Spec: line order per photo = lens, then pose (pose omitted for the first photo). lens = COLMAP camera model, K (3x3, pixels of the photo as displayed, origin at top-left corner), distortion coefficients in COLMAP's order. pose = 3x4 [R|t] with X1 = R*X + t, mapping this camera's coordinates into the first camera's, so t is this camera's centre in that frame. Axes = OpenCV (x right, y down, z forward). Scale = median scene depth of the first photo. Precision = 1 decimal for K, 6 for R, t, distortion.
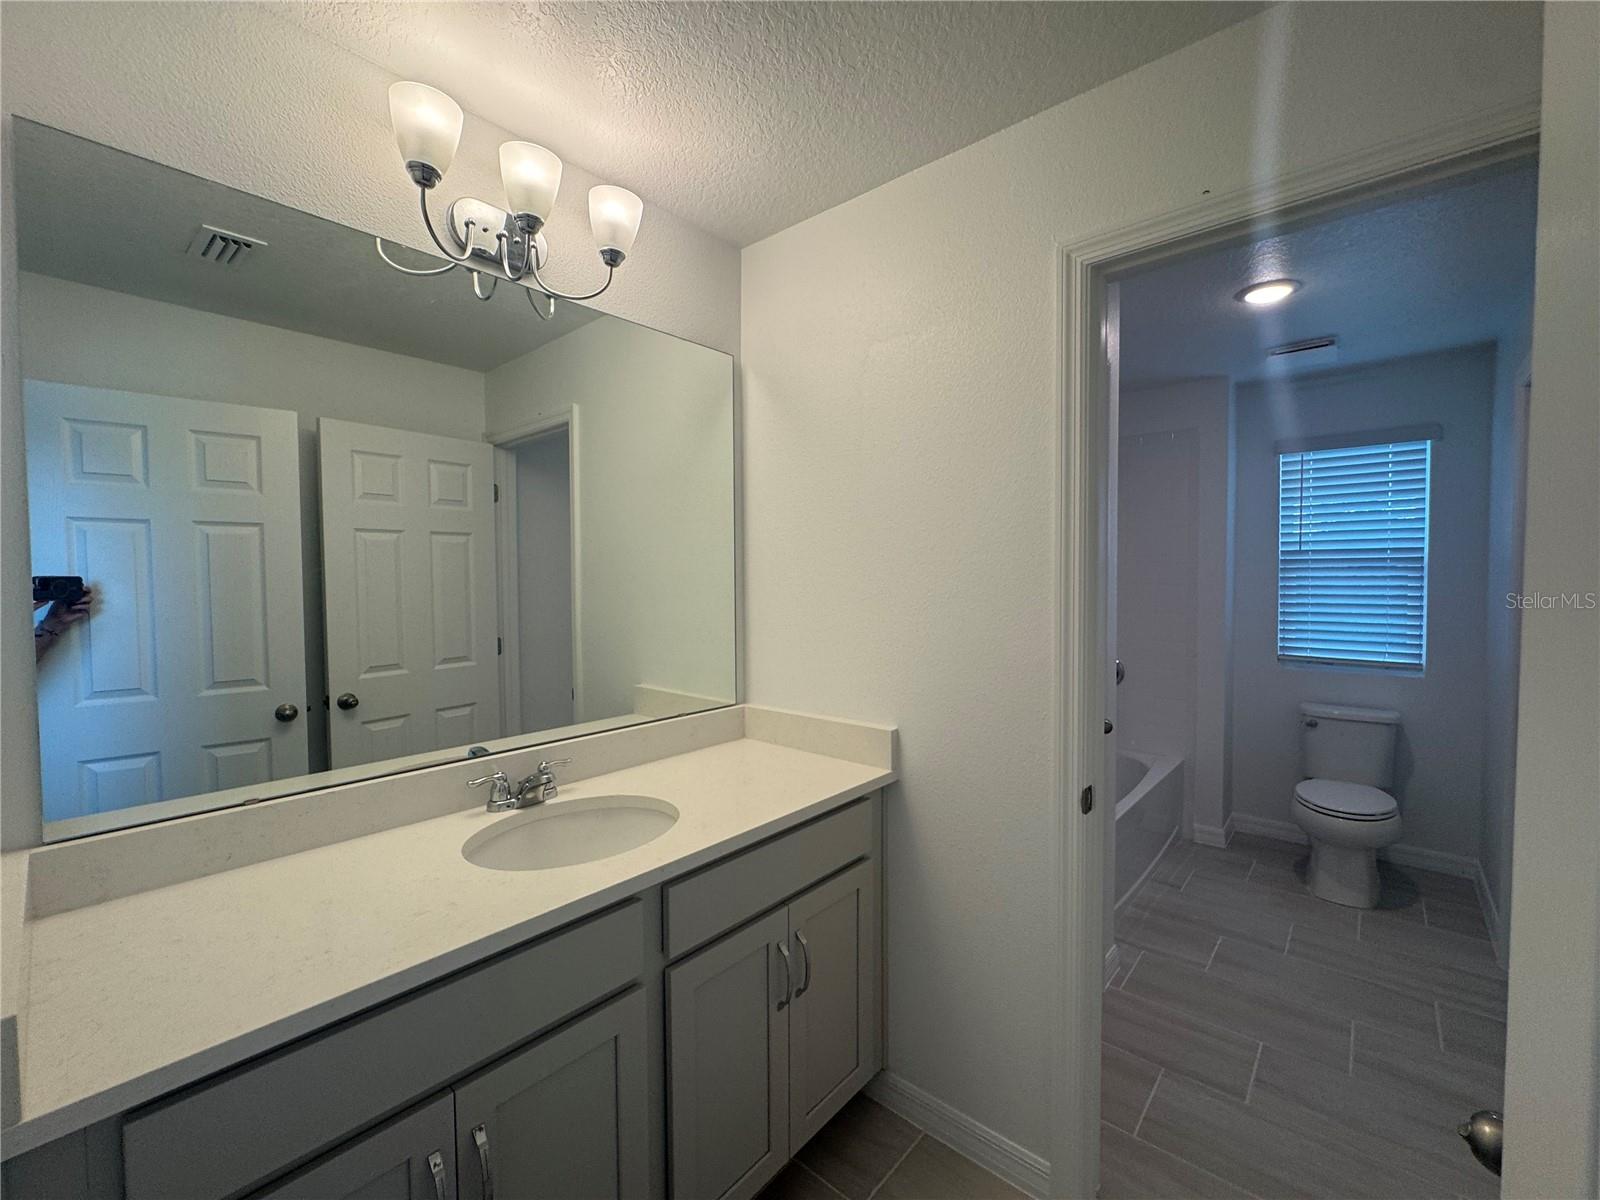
lens RADIAL K [[652.4, 0, 800.0], [0, 652.4, 600.0], [0, 0, 1]] dist [-0.007761, 0.000154]
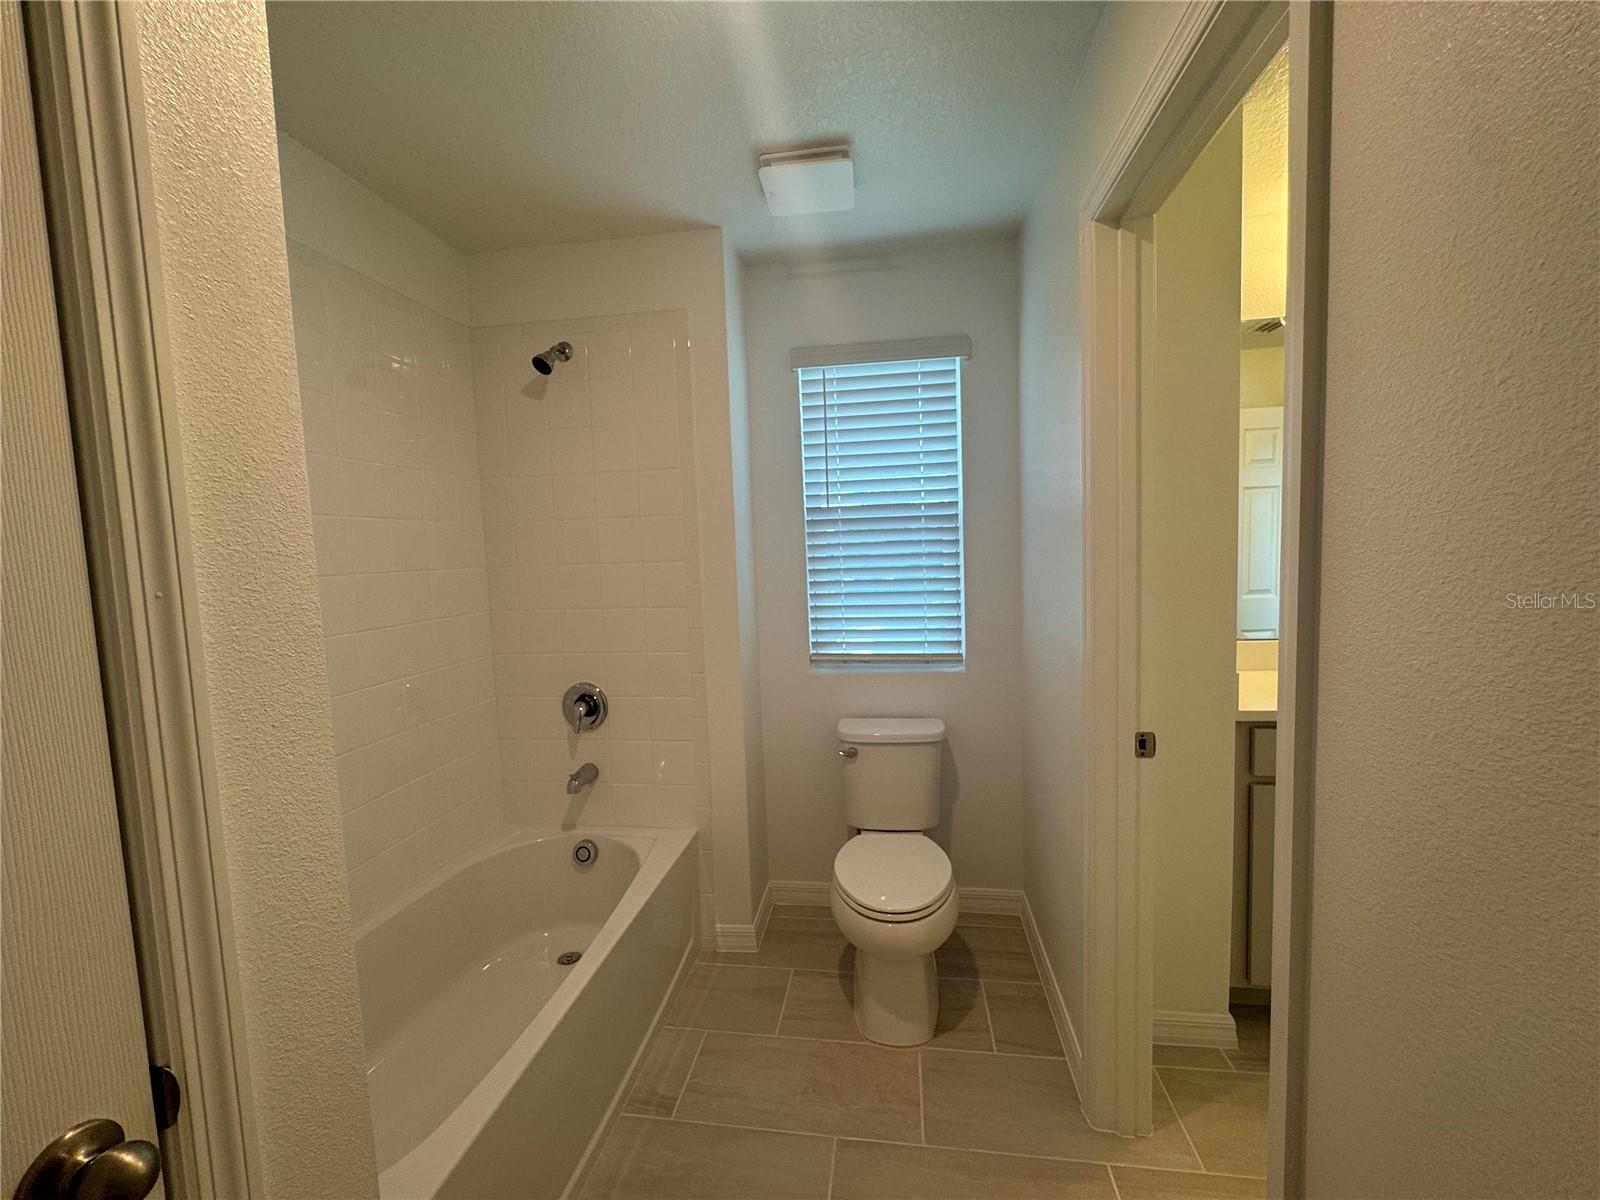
lens RADIAL K [[652.4, 0, 800.0], [0, 652.4, 600.0], [0, 0, 1]] dist [-0.007761, 0.000154]
pose [[0.837784, -0.068966, 0.541629, 0.379887], [0.049875, 0.997510, 0.049866, -0.012646], [-0.543719, -0.014763, 0.839137, 0.450131]]
